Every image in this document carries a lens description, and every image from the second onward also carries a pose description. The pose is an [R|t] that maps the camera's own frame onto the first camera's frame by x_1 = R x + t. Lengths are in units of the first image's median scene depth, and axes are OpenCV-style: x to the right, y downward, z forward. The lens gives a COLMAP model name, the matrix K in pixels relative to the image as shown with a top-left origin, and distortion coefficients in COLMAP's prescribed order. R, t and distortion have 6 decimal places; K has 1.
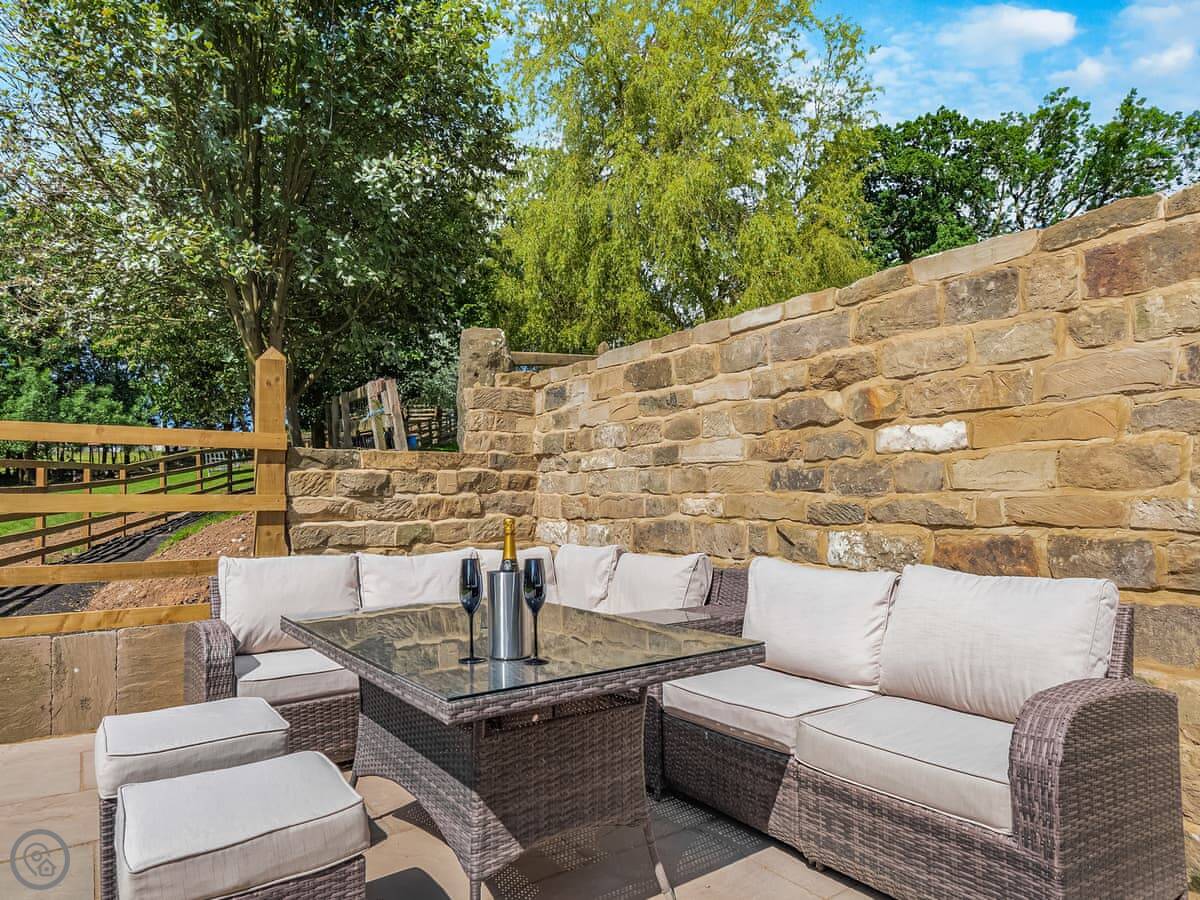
lens RADIAL K [[758.2, 0, 597.3], [0, 758.2, 472.3], [0, 0, 1]] dist [-0.002792, -0.000461]
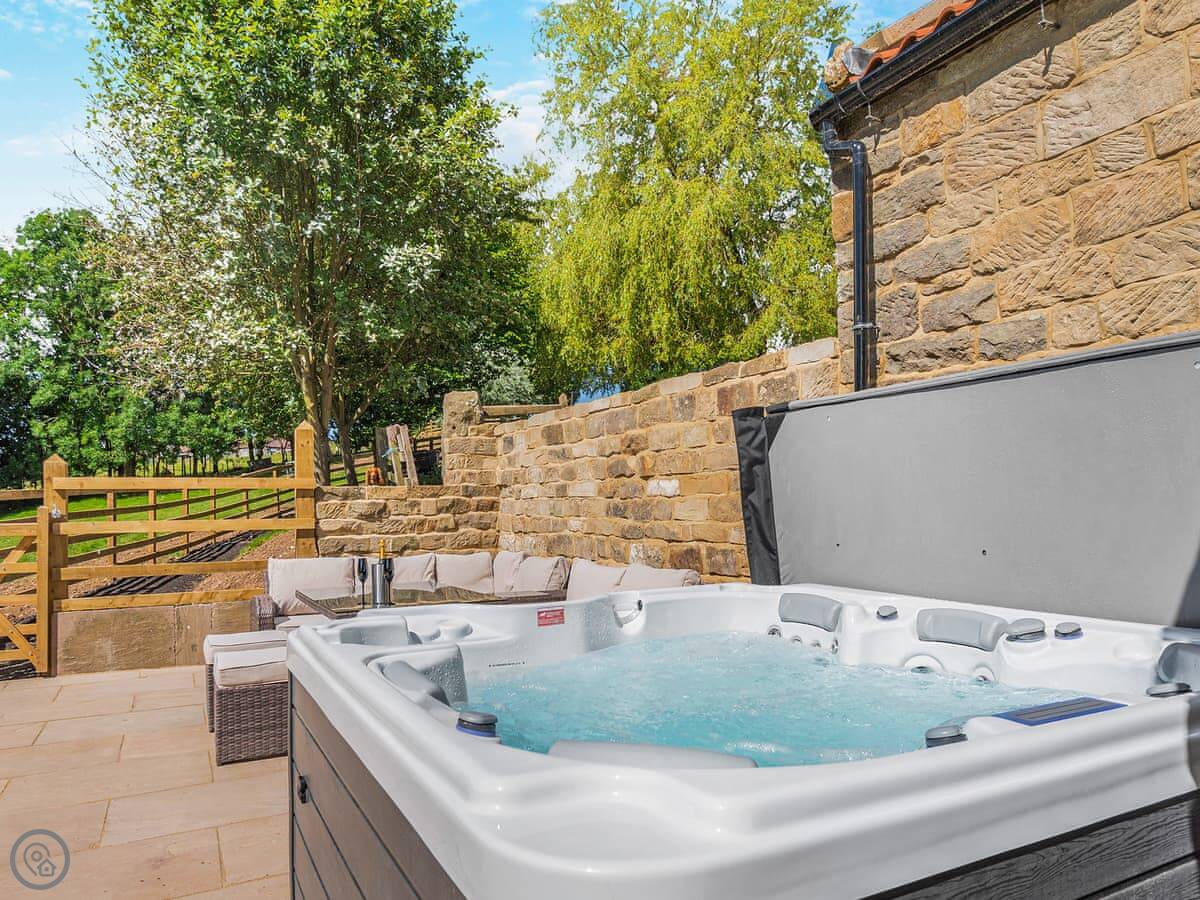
lens RADIAL K [[791.4, 0, 603.3], [0, 791.4, 489.8], [0, 0, 1]] dist [-0.002922, 0.000239]
pose [[0.994964, -0.007525, -0.099948, 0.287848], [0.009559, 0.999757, 0.019884, -0.047289], [0.099774, -0.020739, 0.994794, -0.461672]]
